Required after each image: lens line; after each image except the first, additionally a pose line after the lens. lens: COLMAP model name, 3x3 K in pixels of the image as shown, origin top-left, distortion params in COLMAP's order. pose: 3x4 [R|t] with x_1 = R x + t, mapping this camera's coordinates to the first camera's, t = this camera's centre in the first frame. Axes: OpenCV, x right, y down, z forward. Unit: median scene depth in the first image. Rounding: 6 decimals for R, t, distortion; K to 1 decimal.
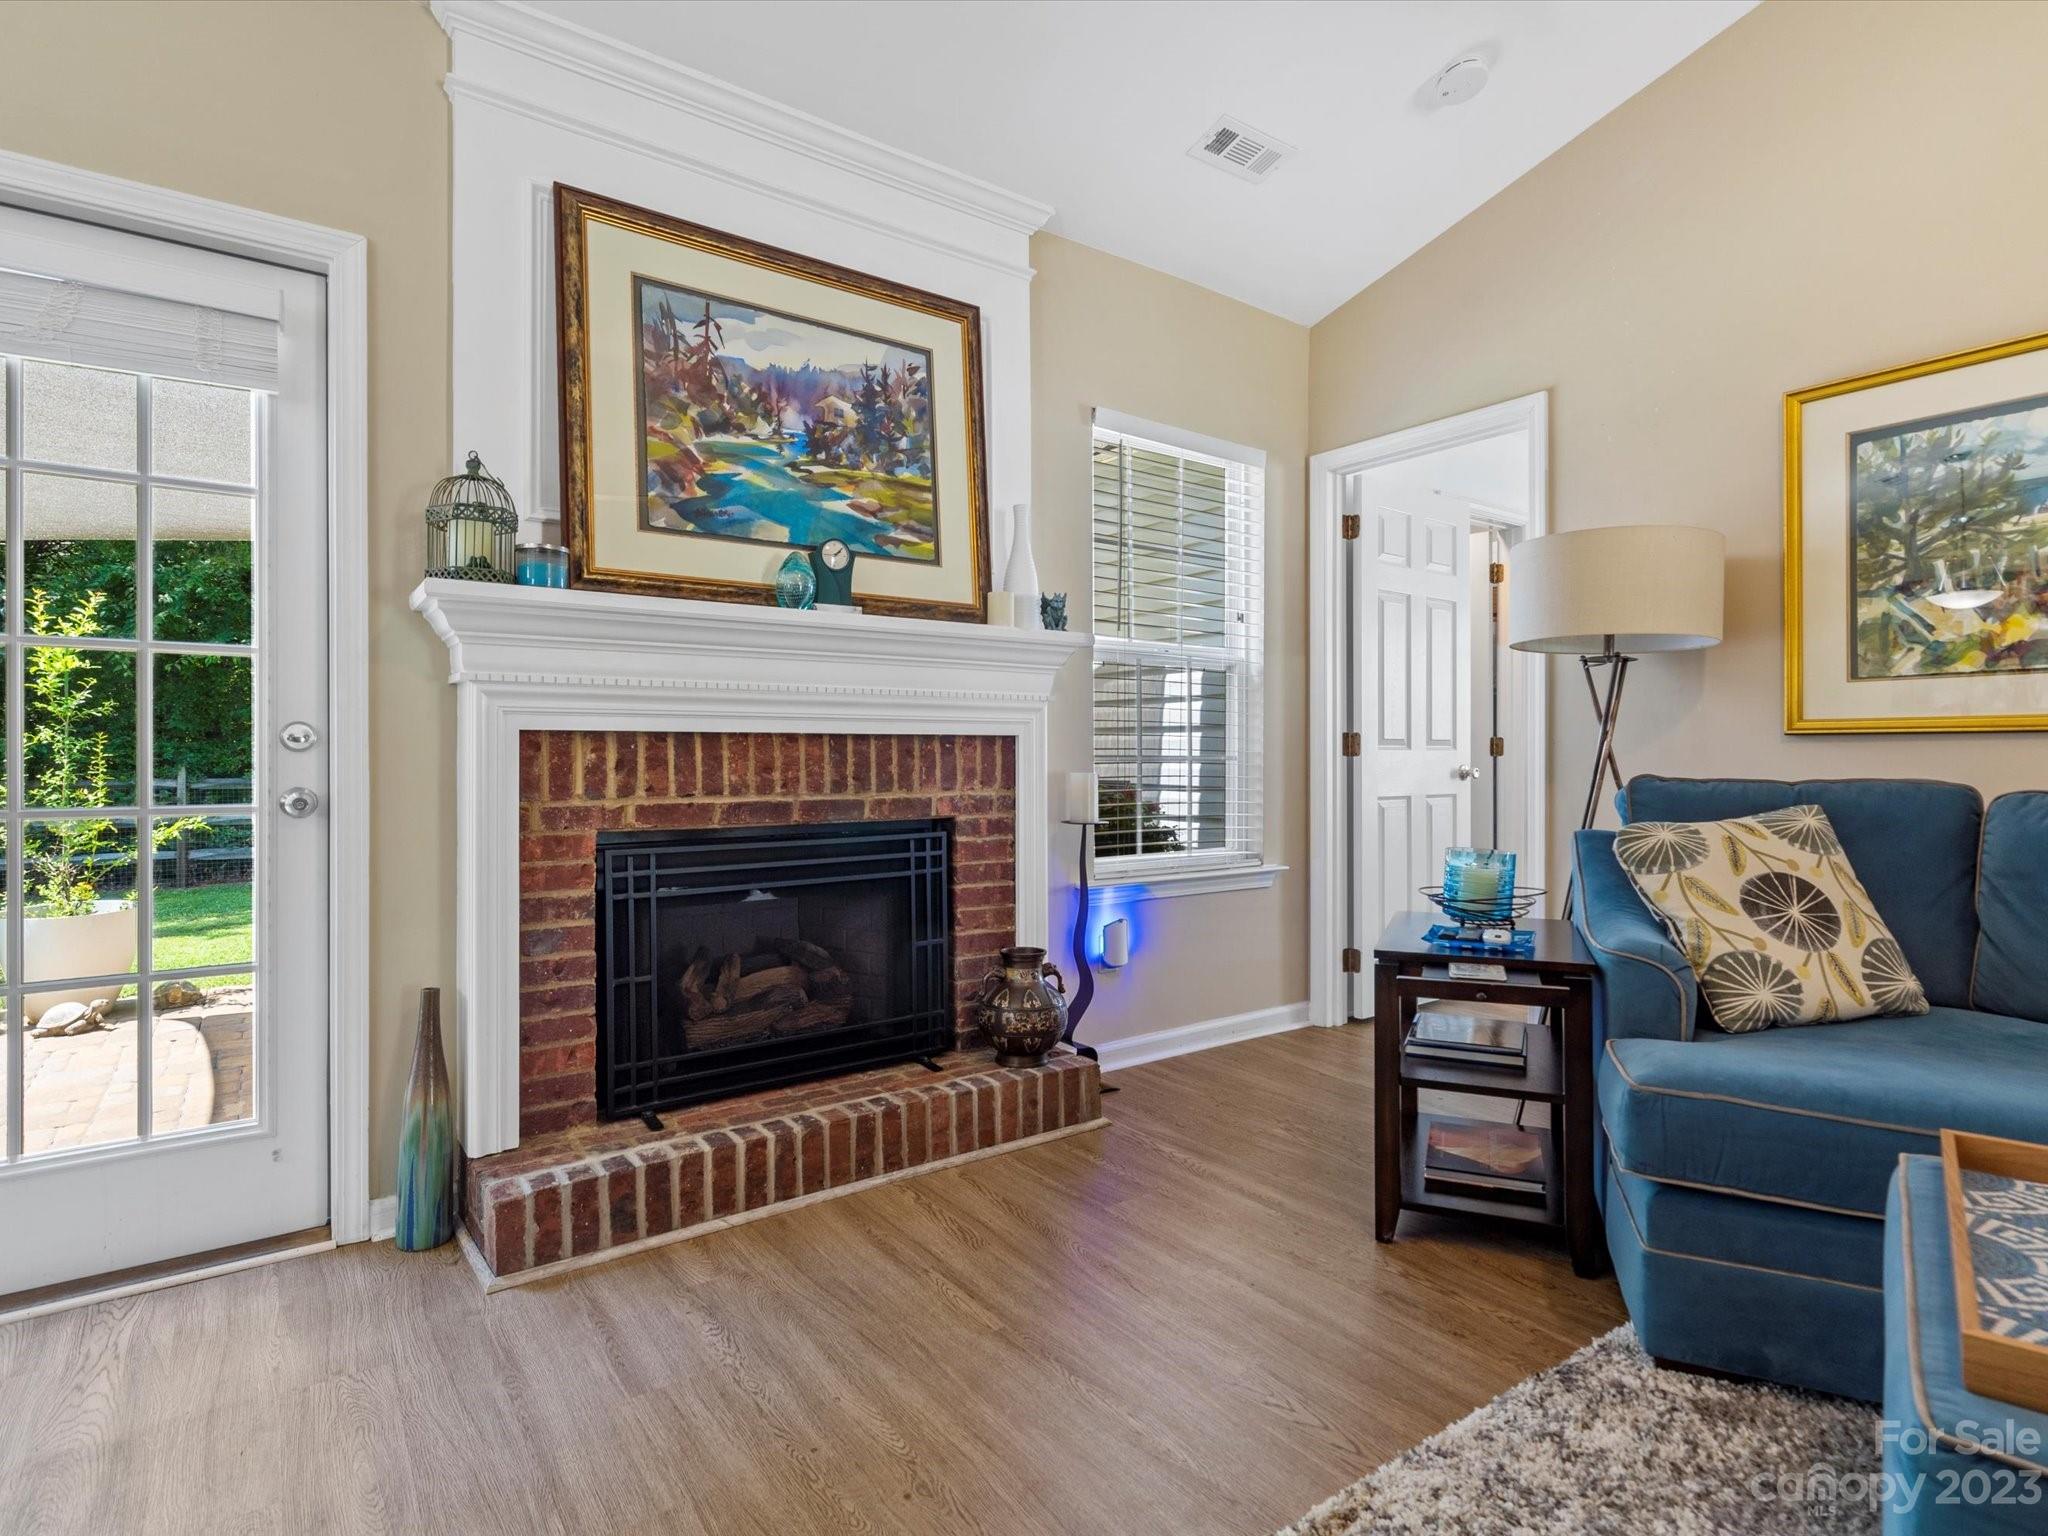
lens RADIAL K [[1064.5, 0, 1024.5], [0, 1064.5, 759.0], [0, 0, 1]] dist [-0.001352, 0.001532]
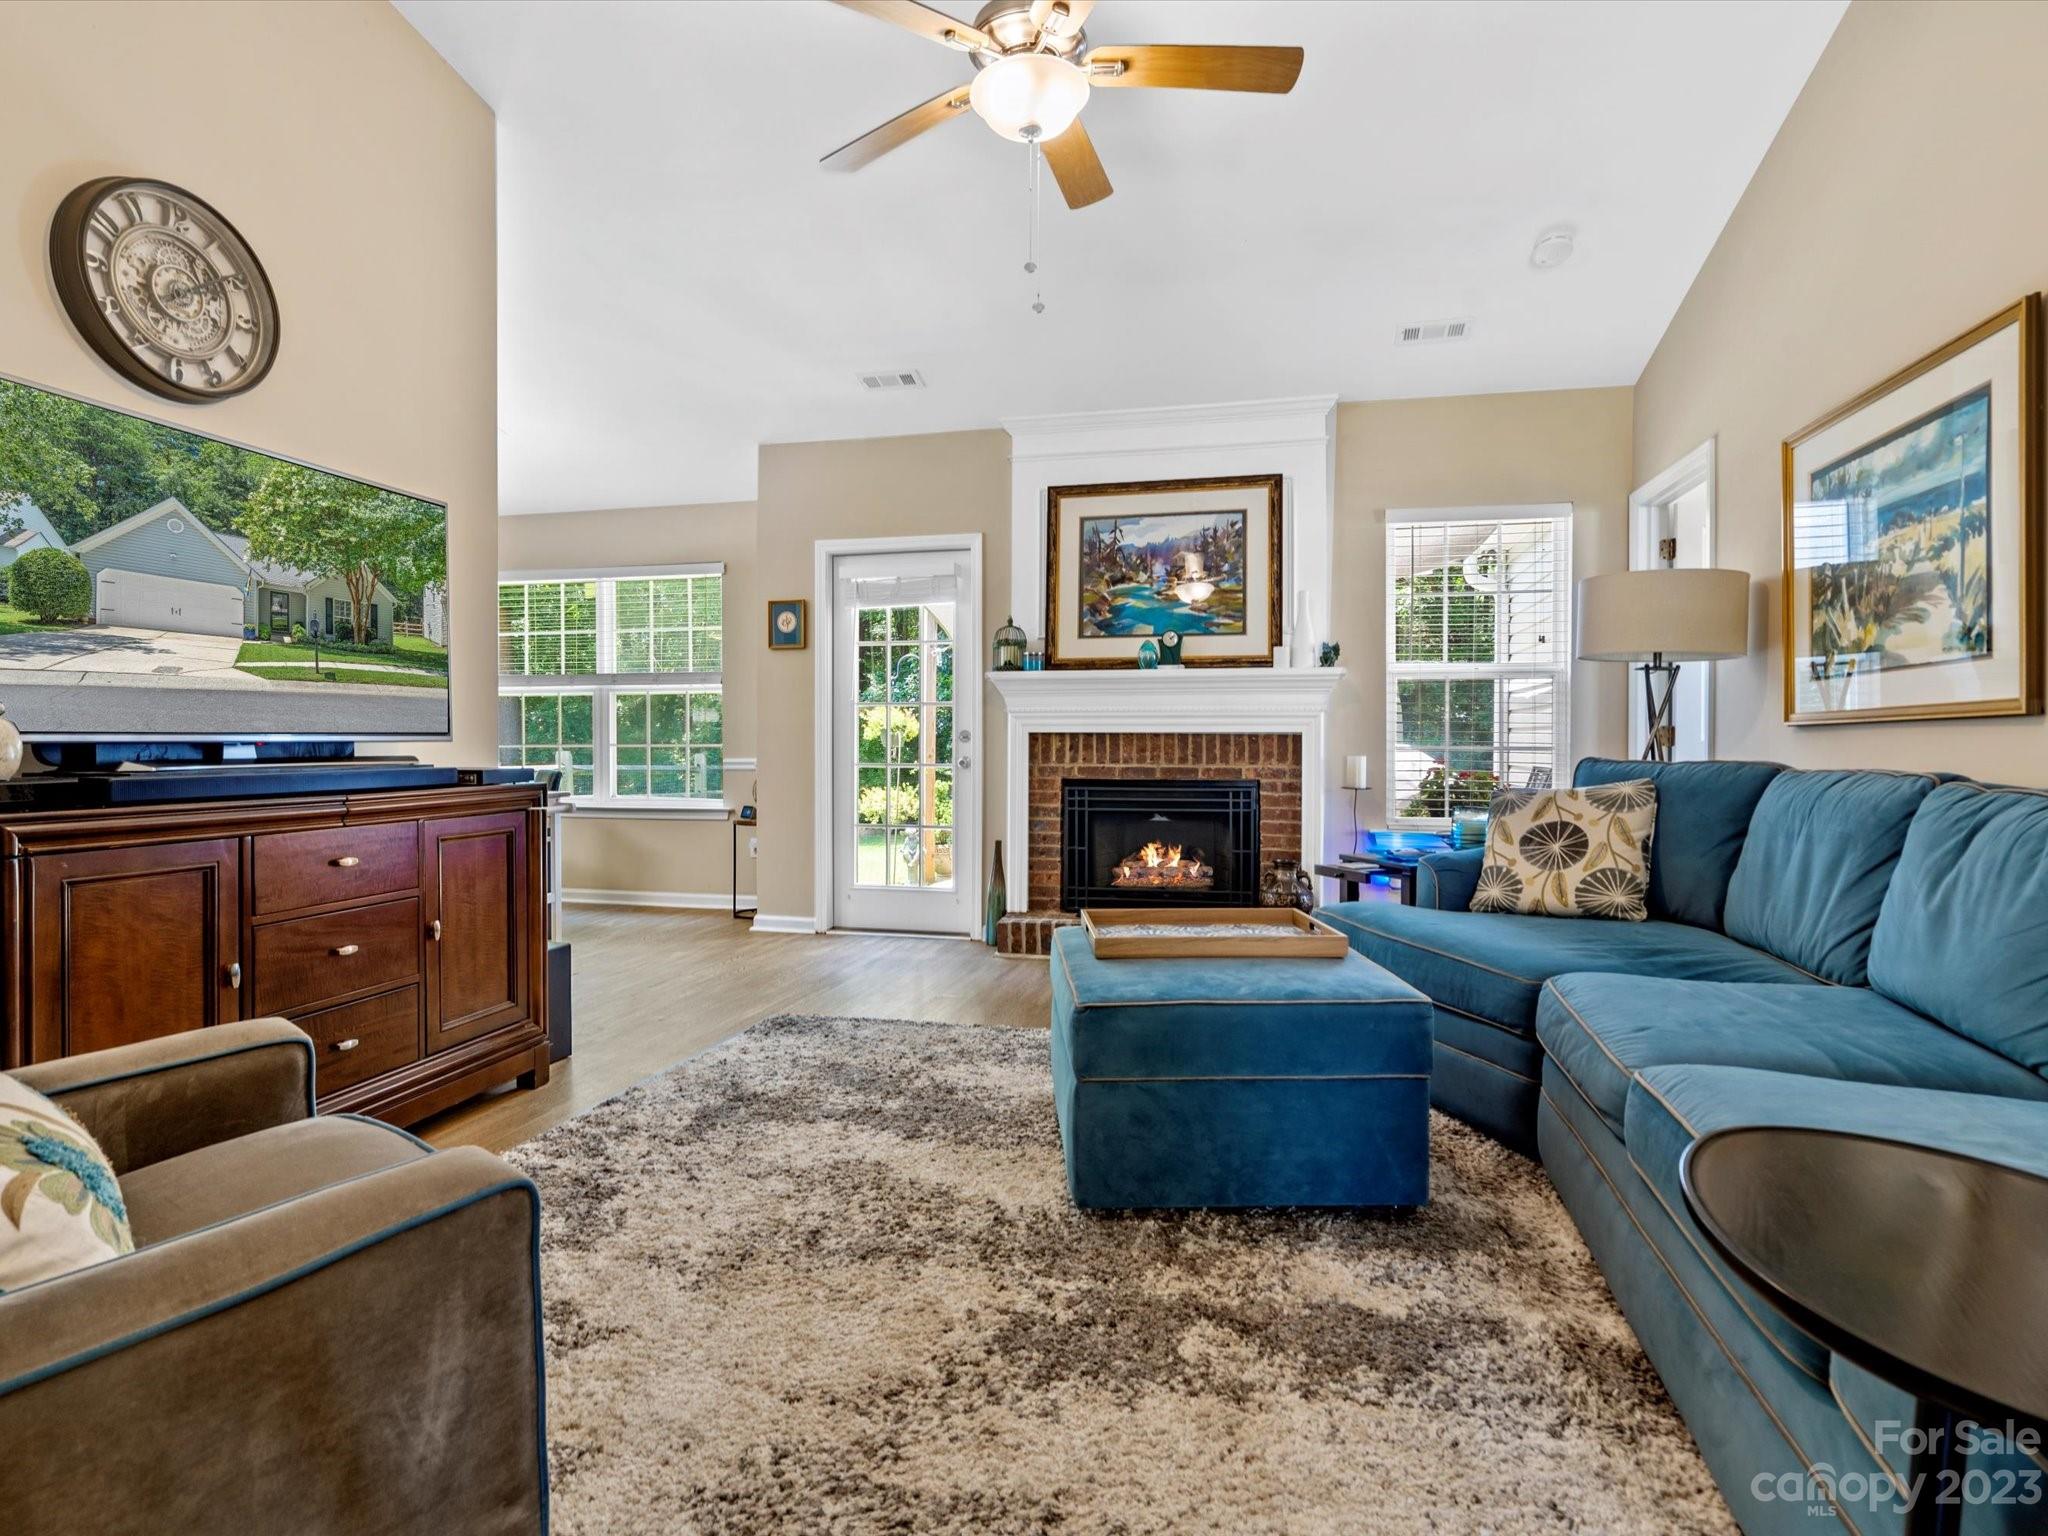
lens RADIAL K [[1064.5, 0, 1024.5], [0, 1064.5, 759.0], [0, 0, 1]] dist [-0.001352, 0.001532]
pose [[0.651372, 0.009974, -0.758693, 1.115160], [-0.006214, 0.999950, 0.007810, 0.011058], [0.758733, -0.000373, 0.651402, -0.447224]]
